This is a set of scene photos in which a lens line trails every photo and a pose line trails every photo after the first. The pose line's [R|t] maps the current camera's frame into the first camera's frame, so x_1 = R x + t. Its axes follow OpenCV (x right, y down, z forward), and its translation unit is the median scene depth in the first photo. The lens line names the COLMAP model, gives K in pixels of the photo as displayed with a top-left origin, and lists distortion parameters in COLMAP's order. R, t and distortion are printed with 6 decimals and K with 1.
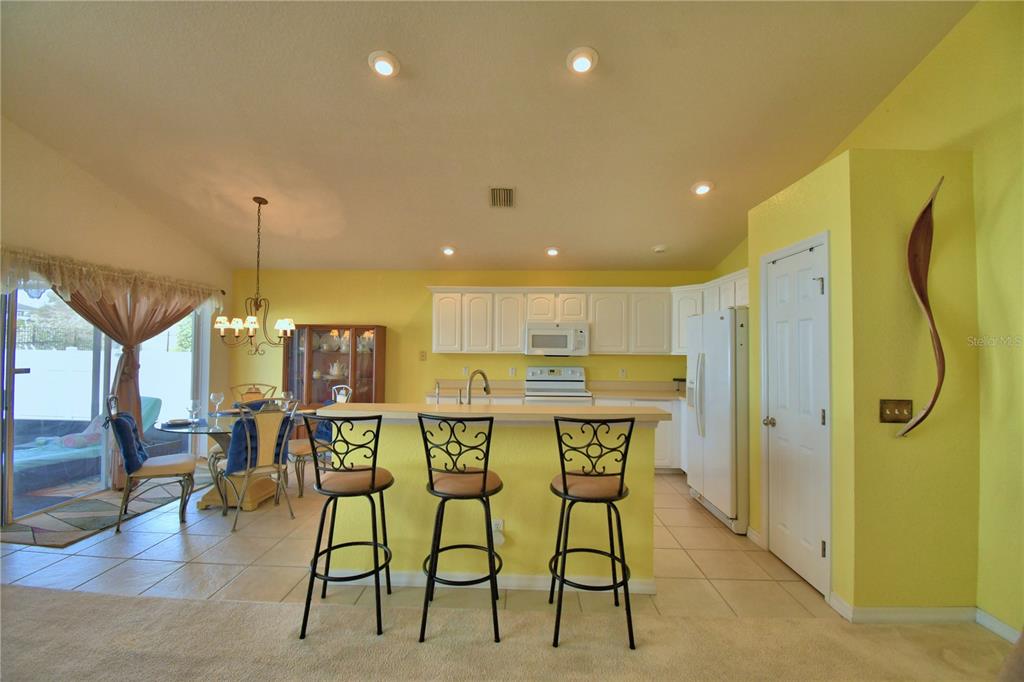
lens RADIAL K [[452.1, 0, 511.2], [0, 452.1, 338.8], [0, 0, 1]] dist [0.012618, -0.017548]
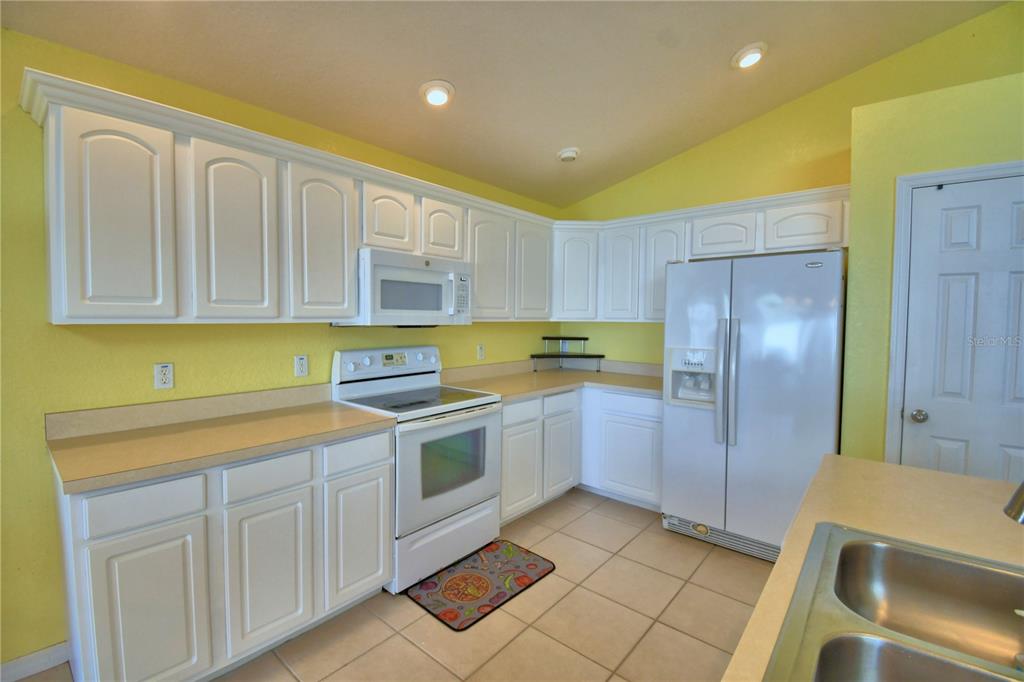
lens RADIAL K [[452.1, 0, 504.2], [0, 452.1, 336.9], [0, 0, 1]] dist [0.012618, -0.017548]
pose [[0.625008, -0.038556, 0.779665, -0.222731], [-0.020004, 0.997660, 0.065372, 0.015867], [-0.780362, -0.056455, 0.622775, 0.636358]]
